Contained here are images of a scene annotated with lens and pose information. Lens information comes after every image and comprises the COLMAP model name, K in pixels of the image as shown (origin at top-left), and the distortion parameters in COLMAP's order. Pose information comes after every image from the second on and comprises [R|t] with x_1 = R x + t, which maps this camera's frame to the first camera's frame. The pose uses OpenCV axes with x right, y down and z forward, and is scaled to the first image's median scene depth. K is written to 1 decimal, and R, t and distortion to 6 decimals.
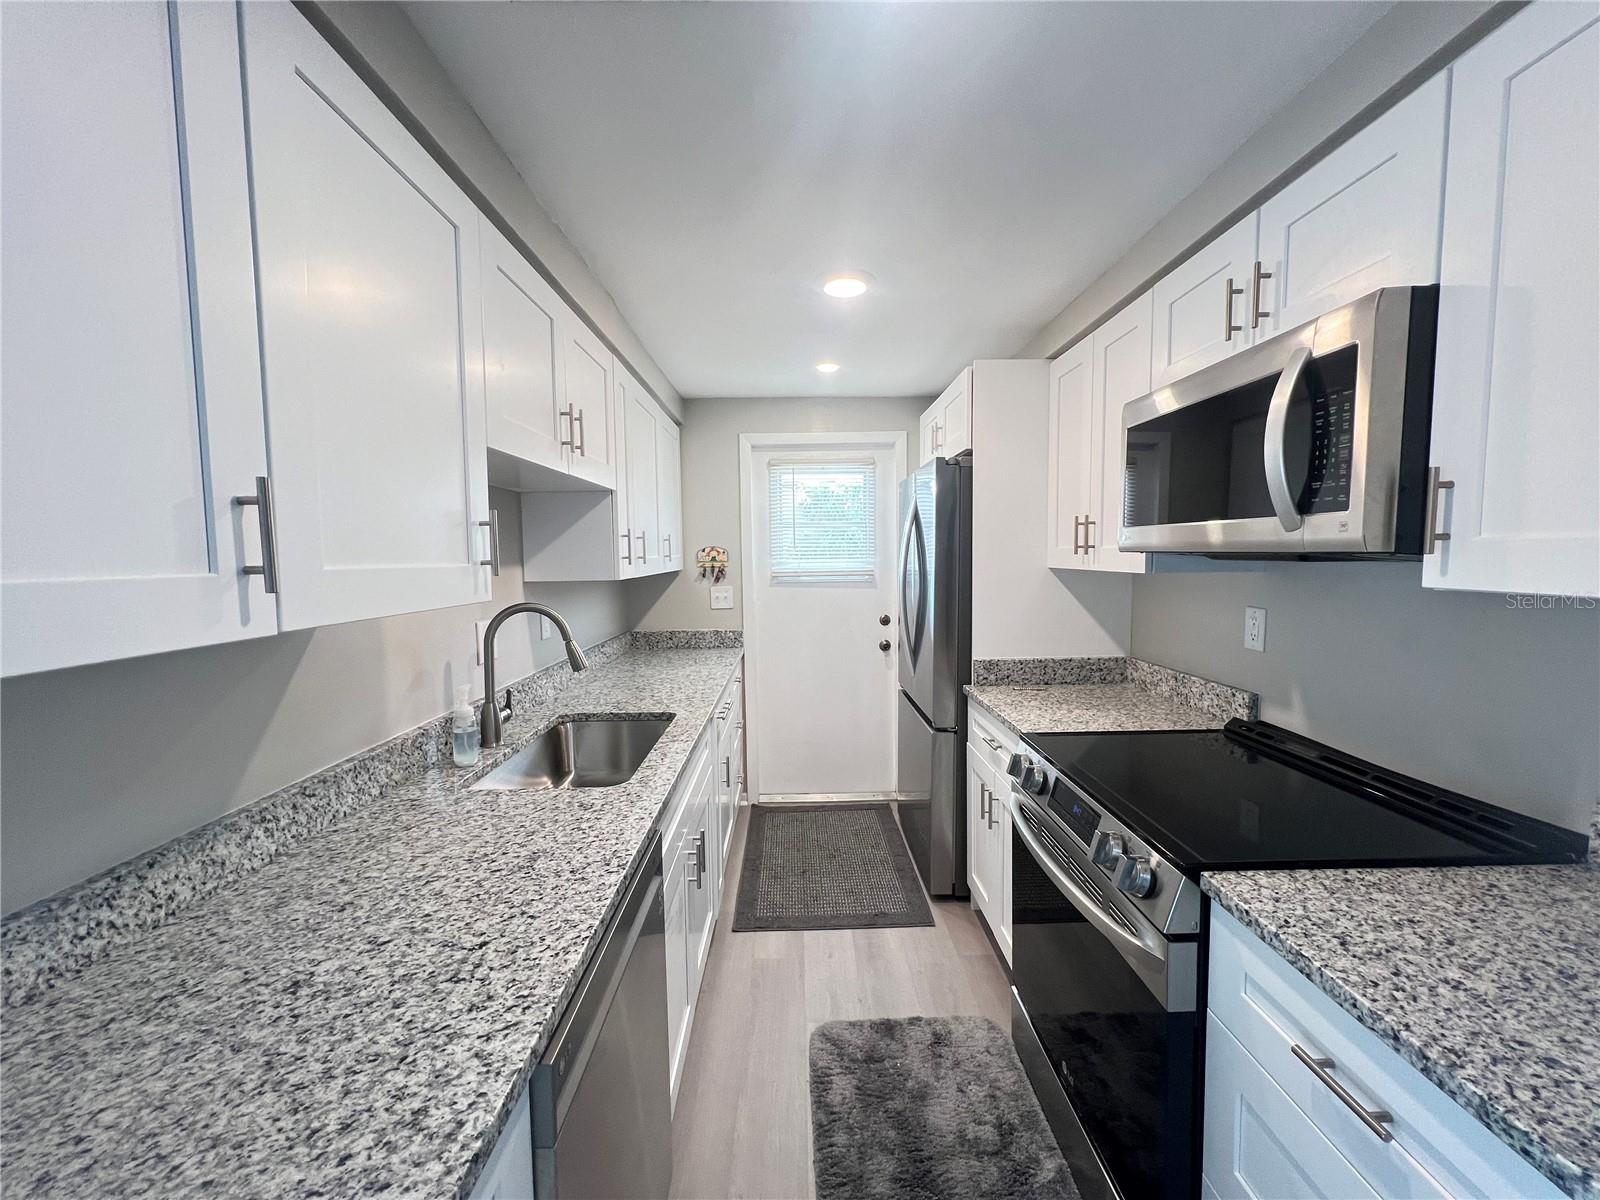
lens RADIAL K [[635.4, 0, 808.8], [0, 635.4, 601.2], [0, 0, 1]] dist [-0.001985, 0.001519]
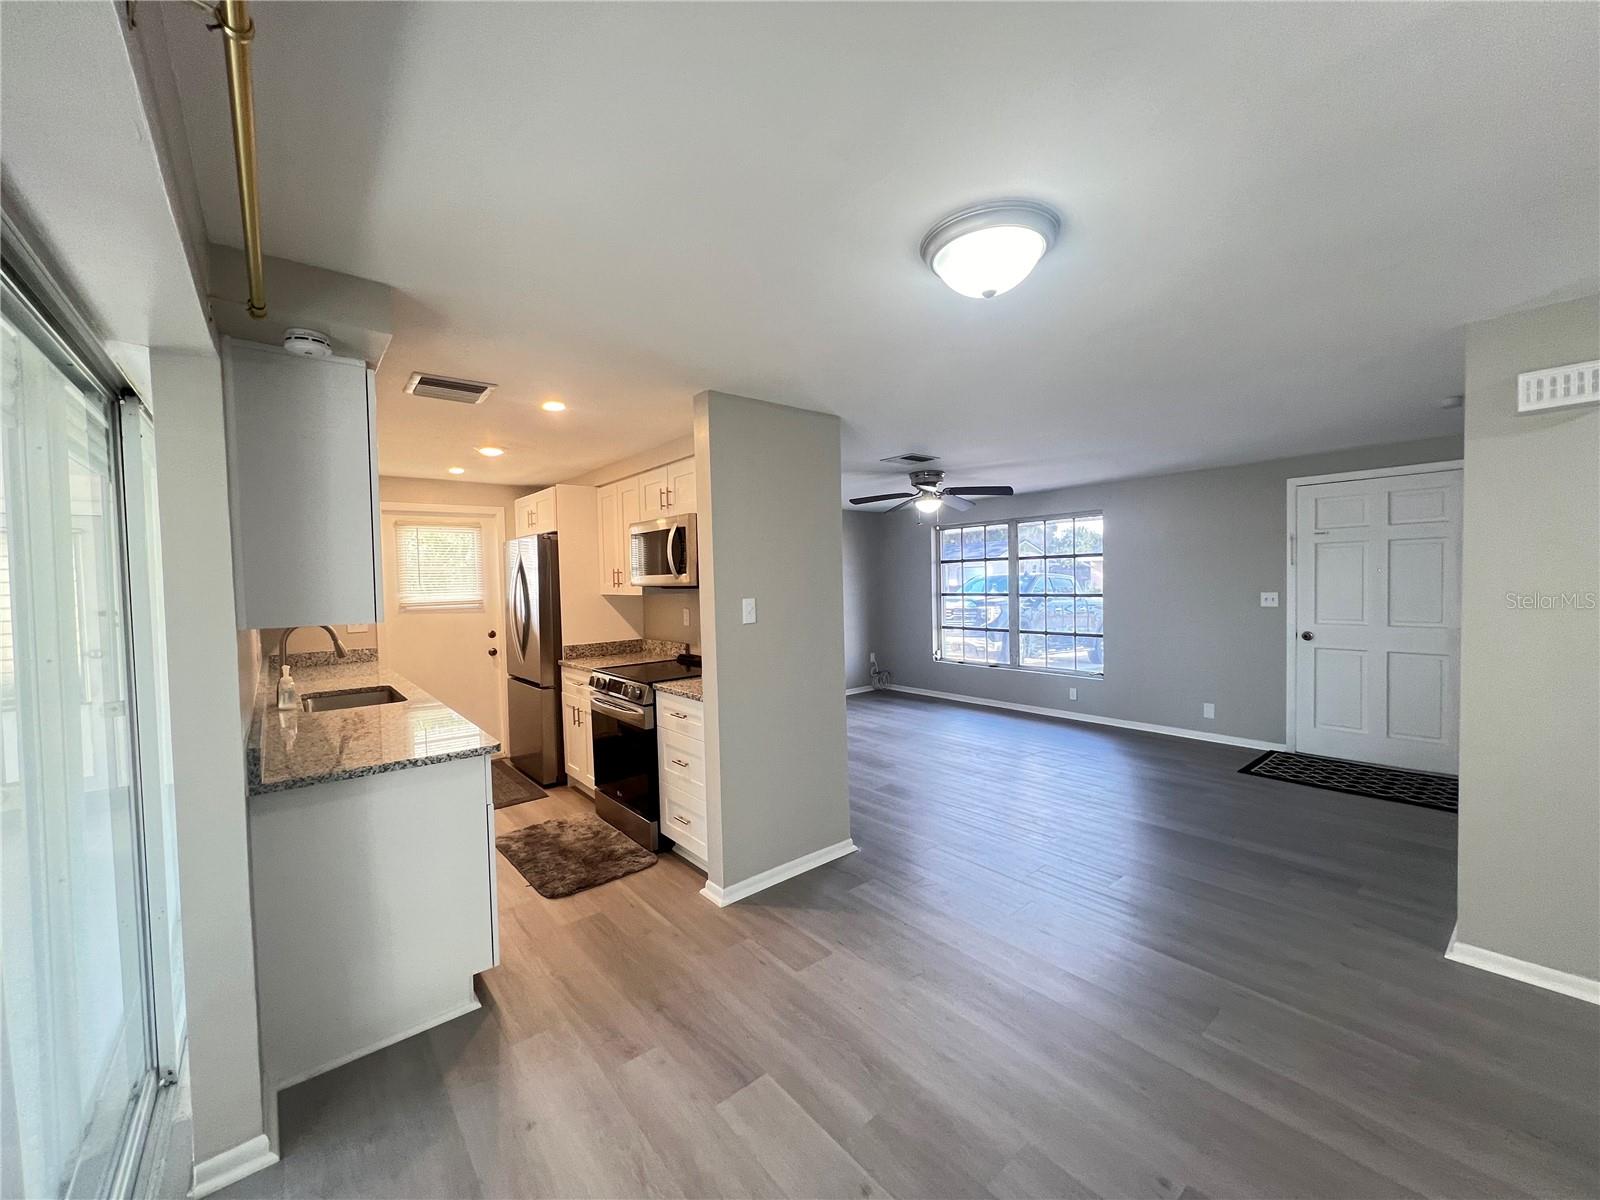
lens RADIAL K [[635.4, 0, 803.9], [0, 635.4, 601.5], [0, 0, 1]] dist [-0.001985, 0.001519]
pose [[0.781636, -0.028769, 0.623072, -0.336008], [0.060192, 0.997753, -0.029441, 0.061072], [-0.620824, 0.060516, 0.781611, -0.867474]]
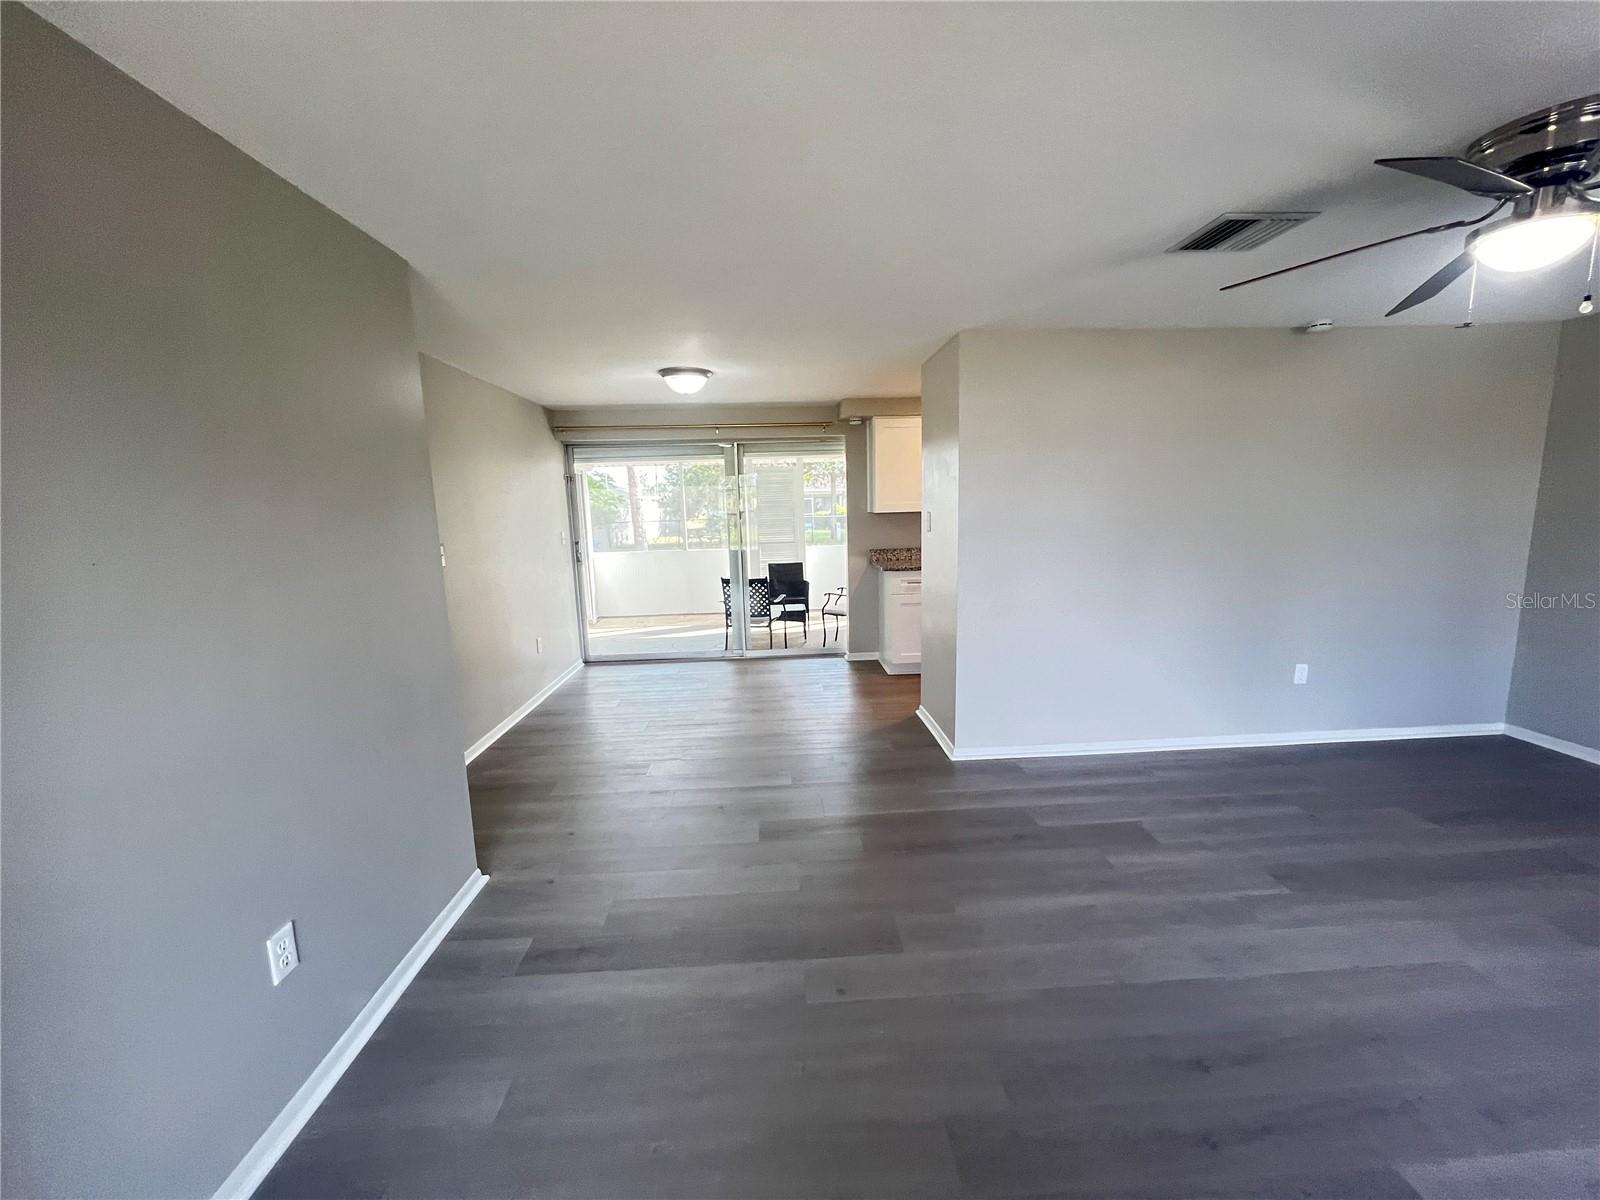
lens RADIAL K [[635.4, 0, 805.9], [0, 635.4, 599.8], [0, 0, 1]] dist [-0.001985, 0.001519]
pose [[0.035361, 0.163924, -0.985839, 1.944730], [-0.047962, 0.985598, 0.162164, -0.011089], [0.998223, 0.041548, 0.042713, -0.237733]]
